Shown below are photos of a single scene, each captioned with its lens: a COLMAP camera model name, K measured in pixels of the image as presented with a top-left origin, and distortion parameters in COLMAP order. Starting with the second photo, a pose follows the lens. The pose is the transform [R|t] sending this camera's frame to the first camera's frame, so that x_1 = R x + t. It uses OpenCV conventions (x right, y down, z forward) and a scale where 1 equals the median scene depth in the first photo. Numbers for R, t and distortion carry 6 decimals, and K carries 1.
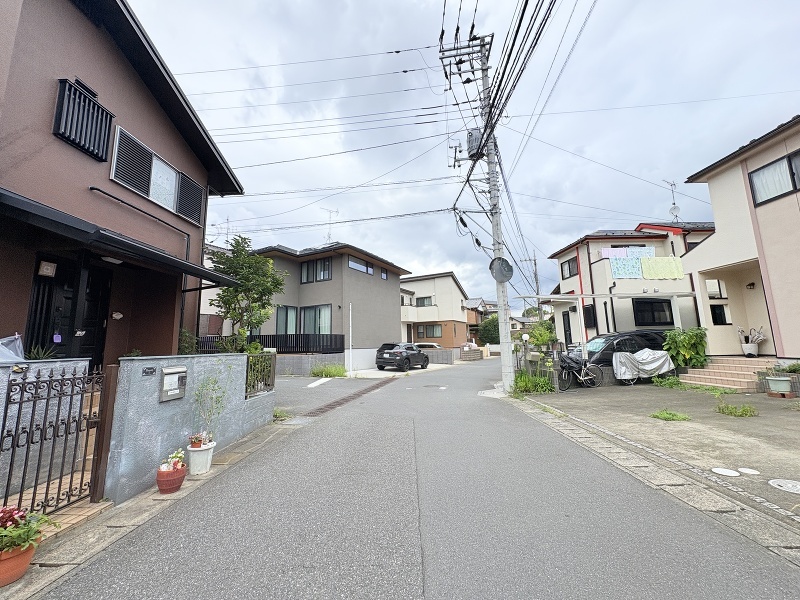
lens RADIAL K [[318.7, 0, 400.2], [0, 318.7, 296.6], [0, 0, 1]] dist [0.000974, 0.000369]
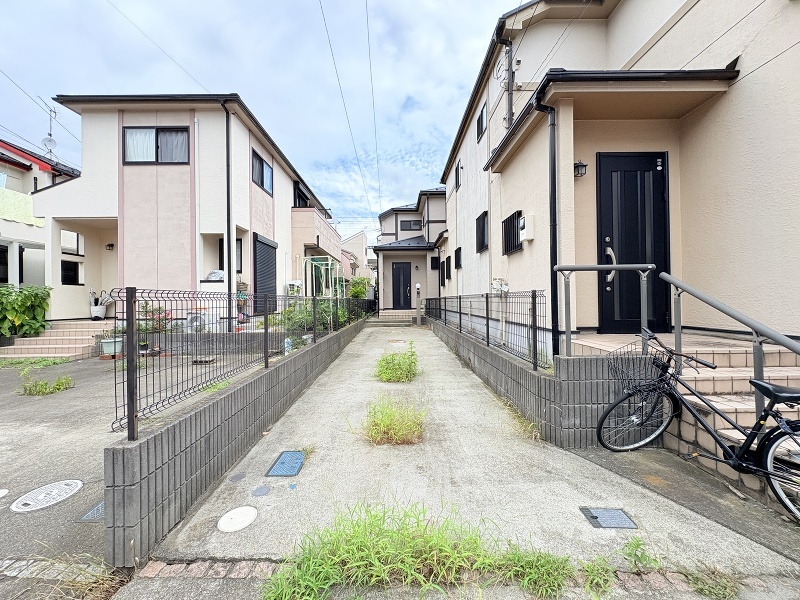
lens RADIAL K [[318.7, 0, 401.8], [0, 318.7, 299.1], [0, 0, 1]] dist [0.000974, 0.000369]
pose [[0.026974, 0.024389, 0.999339, 0.165276], [-0.141500, 0.989729, -0.020335, 0.017805], [-0.989571, -0.140858, 0.030148, 0.077737]]
